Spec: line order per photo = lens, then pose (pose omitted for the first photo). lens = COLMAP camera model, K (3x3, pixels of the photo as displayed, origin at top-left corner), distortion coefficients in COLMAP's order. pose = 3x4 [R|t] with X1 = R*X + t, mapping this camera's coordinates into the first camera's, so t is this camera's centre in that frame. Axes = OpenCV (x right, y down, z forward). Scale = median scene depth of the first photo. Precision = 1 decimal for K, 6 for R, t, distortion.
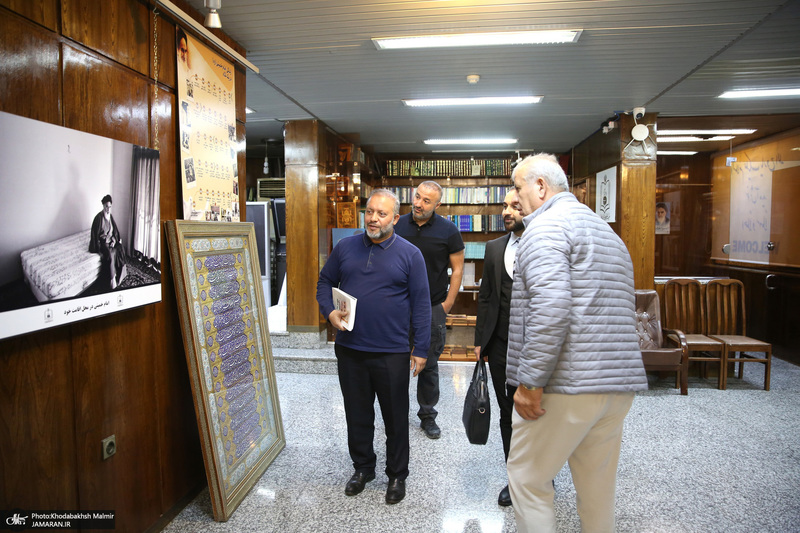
lens RADIAL K [[563.2, 0, 400.4], [0, 563.2, 267.0], [0, 0, 1]] dist [-0.081058, 0.060902]
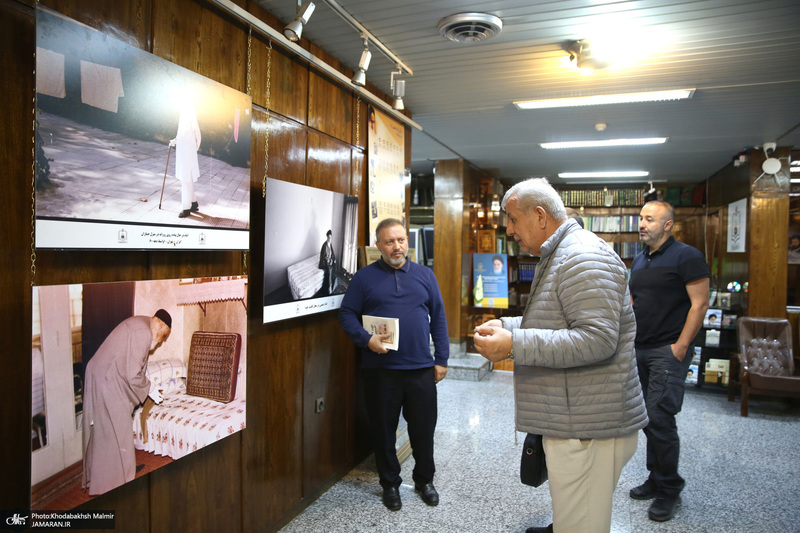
lens RADIAL K [[563.2, 0, 400.9], [0, 563.2, 267.8], [0, 0, 1]] dist [-0.081058, 0.060902]
pose [[0.971999, 0.022899, -0.233867, 0.004330], [-0.032098, 0.998850, -0.035602, 0.010471], [0.232783, 0.042112, 0.971617, -0.246149]]
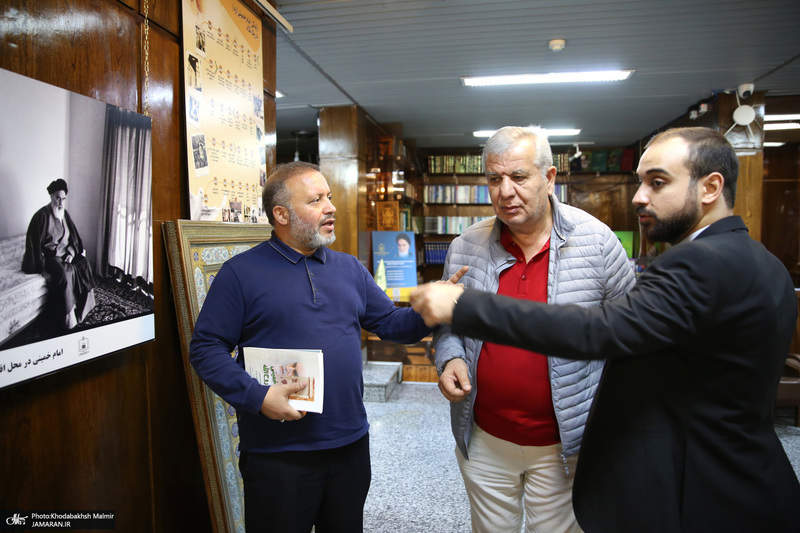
lens RADIAL K [[563.2, 0, 401.0], [0, 563.2, 265.6], [0, 0, 1]] dist [-0.081058, 0.060902]
pose [[0.998994, -0.000233, -0.044851, -0.071072], [-0.000088, 0.999974, -0.007164, -0.017440], [0.044852, 0.007161, 0.998968, 0.241420]]
